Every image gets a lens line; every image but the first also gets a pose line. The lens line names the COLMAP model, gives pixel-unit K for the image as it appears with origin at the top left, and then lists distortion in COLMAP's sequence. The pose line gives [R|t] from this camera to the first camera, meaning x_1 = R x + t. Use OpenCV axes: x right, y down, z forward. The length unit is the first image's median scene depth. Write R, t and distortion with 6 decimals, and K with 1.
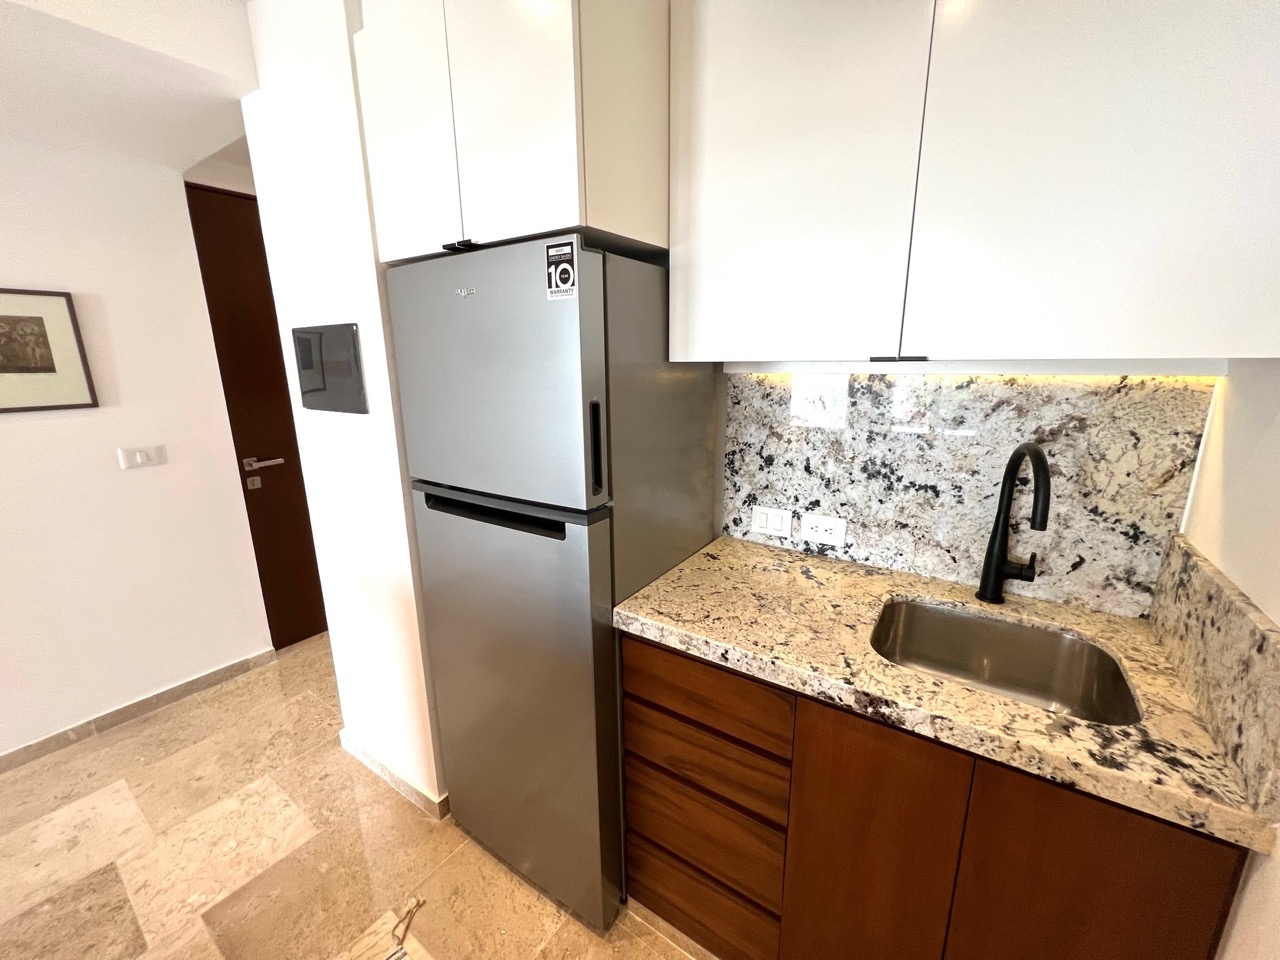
lens RADIAL K [[512.7, 0, 623.8], [0, 512.7, 477.5], [0, 0, 1]] dist [-0.000026, 0.000117]
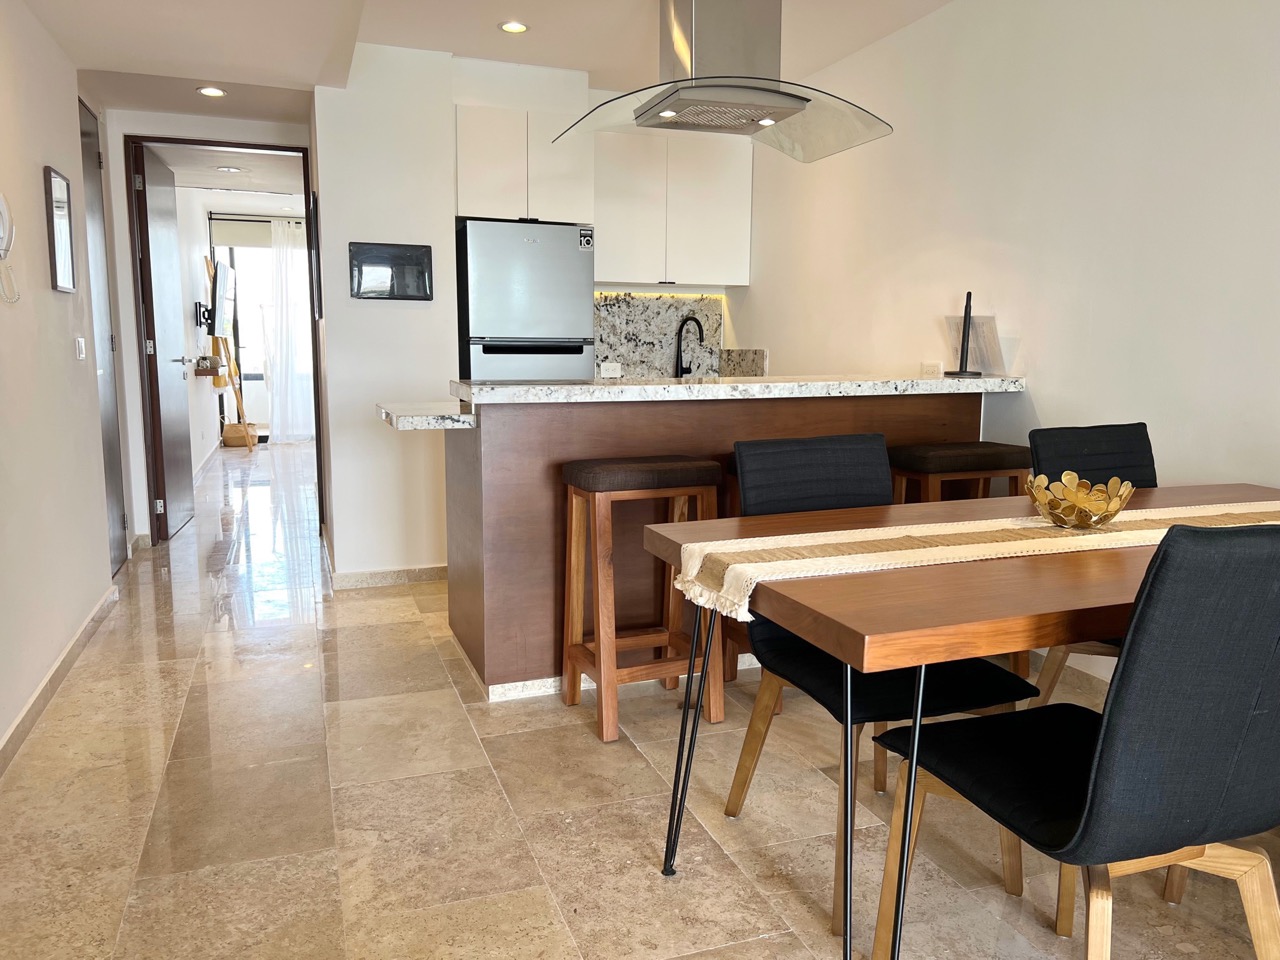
lens RADIAL K [[957.1, 0, 640.0], [0, 957.1, 480.0], [0, 0, 1]] dist [0.063508, -0.054360]
pose [[0.570728, -0.100502, 0.814965, -3.149884], [0.172230, 0.985056, 0.000863, 0.644062], [-0.802873, 0.139870, 0.579509, -1.435498]]
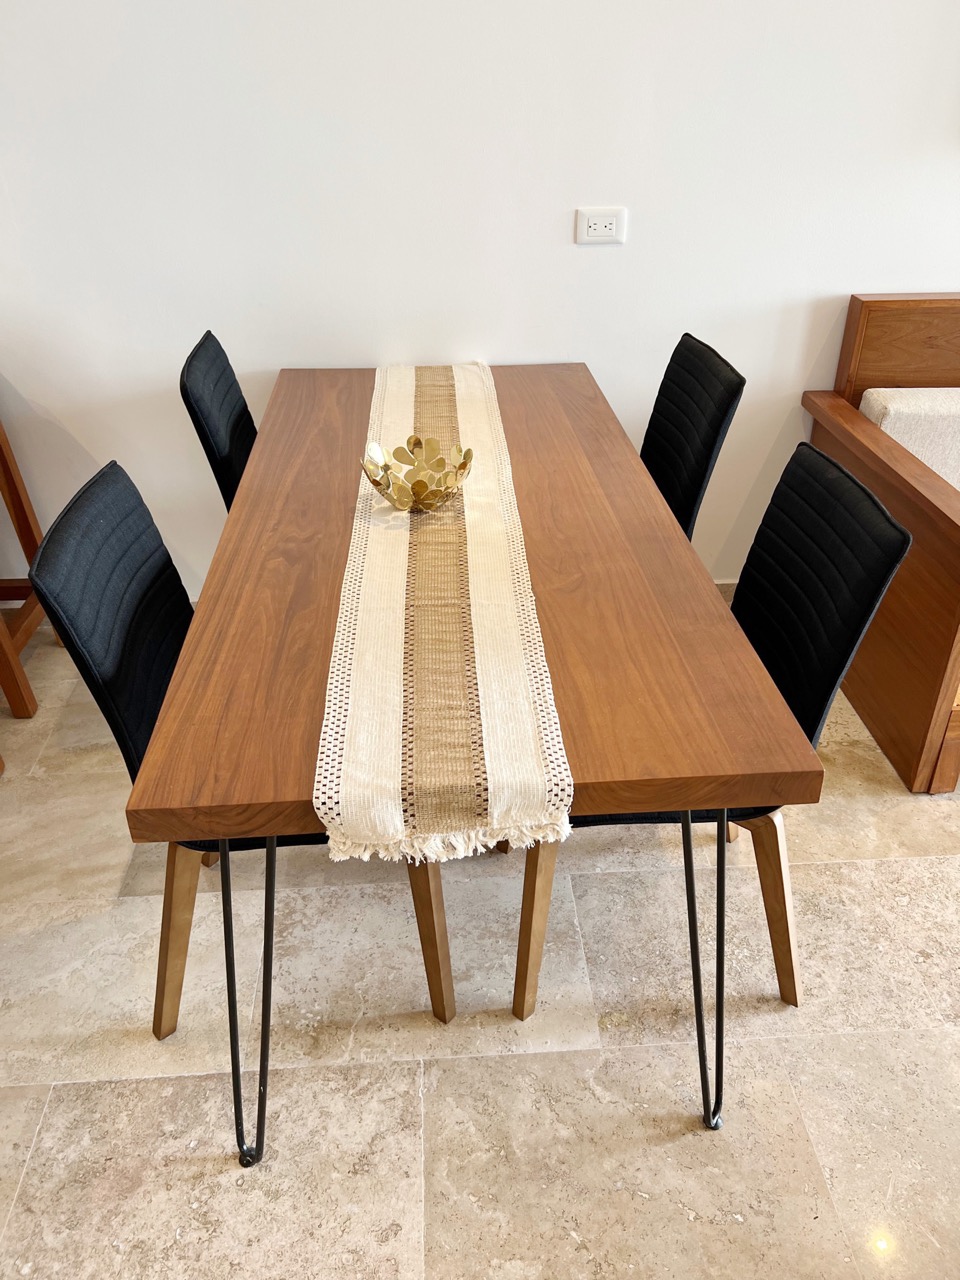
lens RADIAL K [[957.1, 0, 494.8], [0, 957.1, 637.7], [0, 0, 1]] dist [0.059609, -0.068433]
pose [[-0.633467, -0.395673, 0.664953, -2.573610], [0.178742, 0.761297, 0.623280, 0.119720], [-0.752842, 0.513683, -0.411533, -0.477077]]
